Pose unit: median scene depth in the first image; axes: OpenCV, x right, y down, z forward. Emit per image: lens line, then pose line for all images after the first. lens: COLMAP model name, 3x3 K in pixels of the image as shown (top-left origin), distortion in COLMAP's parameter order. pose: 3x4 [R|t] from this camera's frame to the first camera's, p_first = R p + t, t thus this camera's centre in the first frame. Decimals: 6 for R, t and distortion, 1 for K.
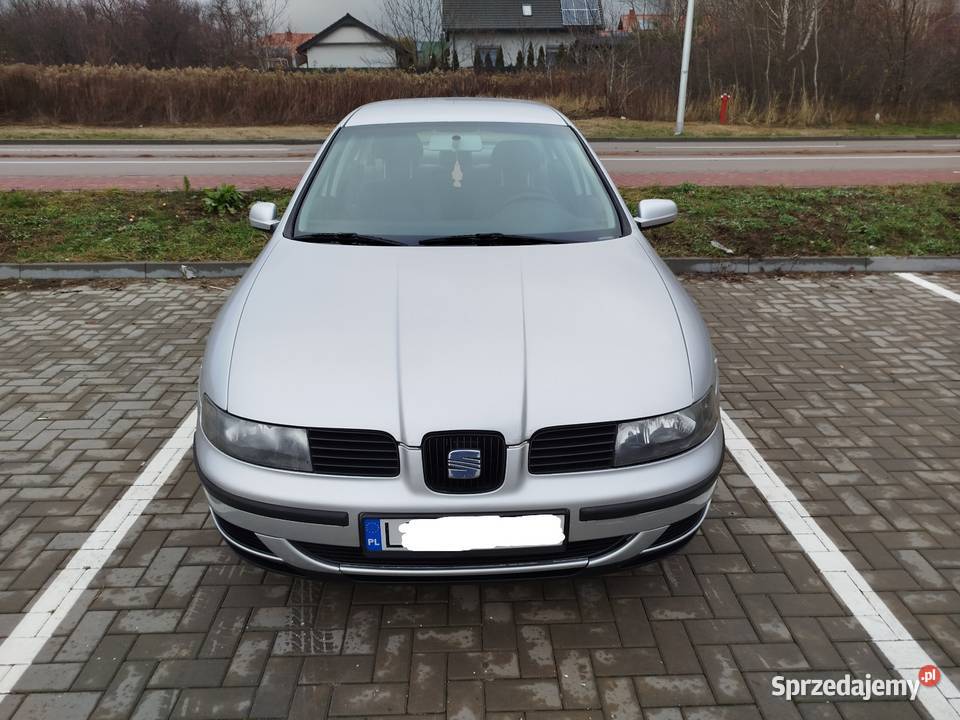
lens RADIAL K [[669.3, 0, 480.7], [0, 669.3, 361.2], [0, 0, 1]] dist [0.006414, 0.011467]
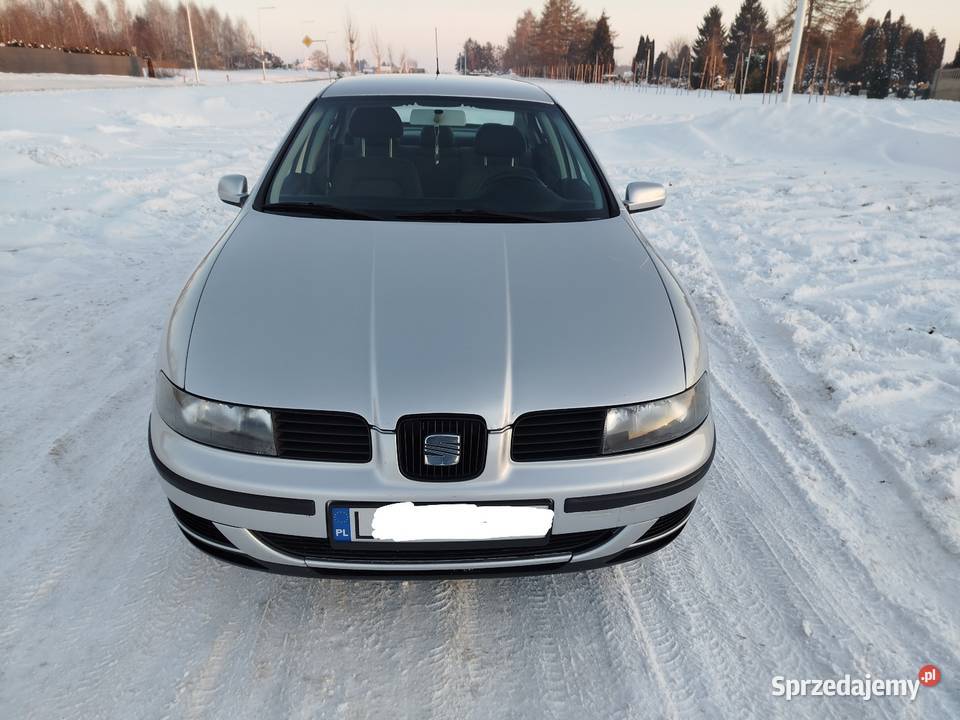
lens RADIAL K [[669.3, 0, 478.6], [0, 669.3, 361.0], [0, 0, 1]] dist [0.006414, 0.011467]
pose [[0.999347, 0.018420, 0.031093, -0.003647], [-0.018657, 0.999799, 0.007353, 0.016880], [-0.030951, -0.007928, 0.999489, 0.053722]]
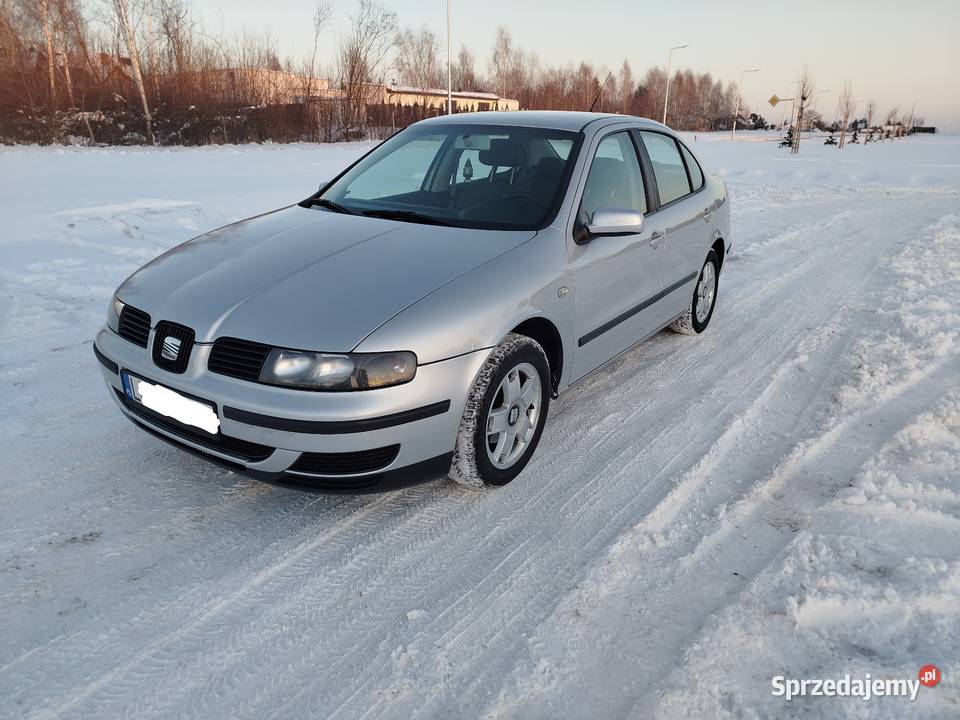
lens RADIAL K [[669.3, 0, 480.4], [0, 669.3, 364.2], [0, 0, 1]] dist [0.006414, 0.011467]
pose [[0.806540, 0.216690, -0.550035, 0.864772], [-0.248529, 0.968473, 0.017108, 0.008240], [0.536401, 0.122901, 0.834966, 0.170890]]
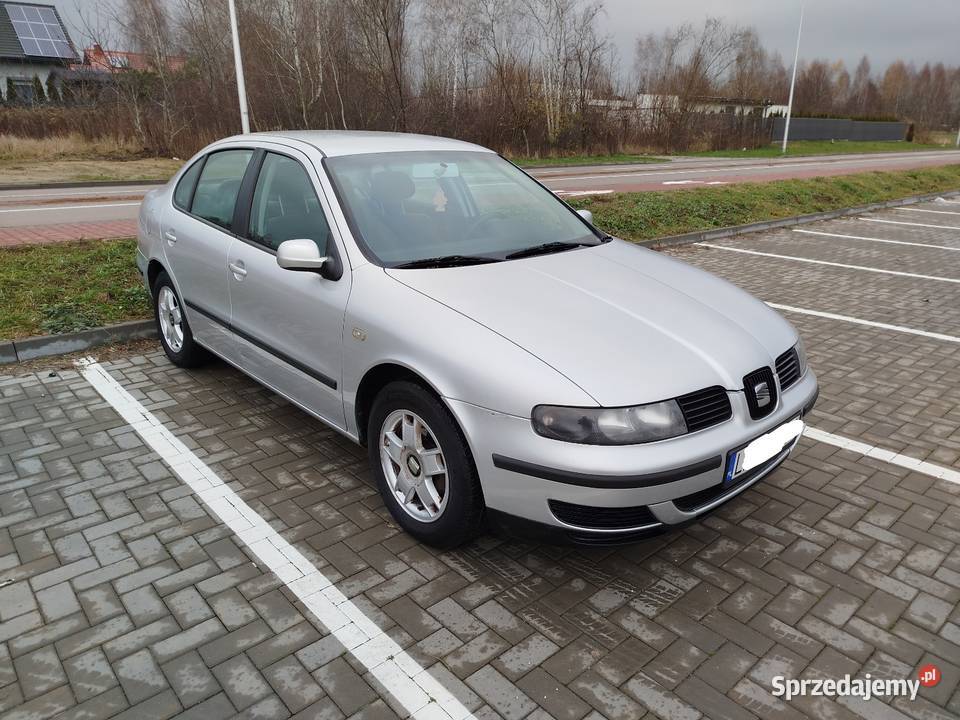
lens RADIAL K [[669.3, 0, 482.7], [0, 669.3, 362.3], [0, 0, 1]] dist [0.006414, 0.011467]
pose [[0.765016, -0.199272, 0.612406, -0.909696], [0.232520, 0.972247, 0.025899, -0.052424], [-0.600571, 0.122584, 0.790119, 0.197931]]
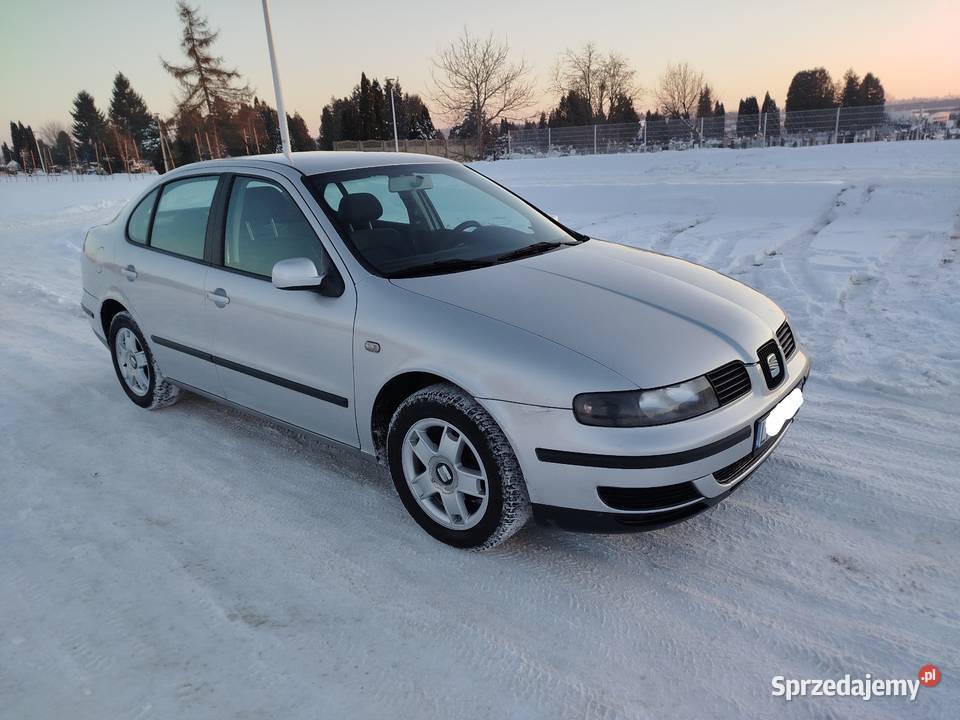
lens RADIAL K [[669.3, 0, 482.7], [0, 669.3, 364.8], [0, 0, 1]] dist [0.006414, 0.011467]
pose [[0.669350, -0.252589, 0.698691, -1.022175], [0.324895, 0.945259, 0.030477, -0.064026], [-0.668142, 0.206602, 0.714774, 0.293698]]
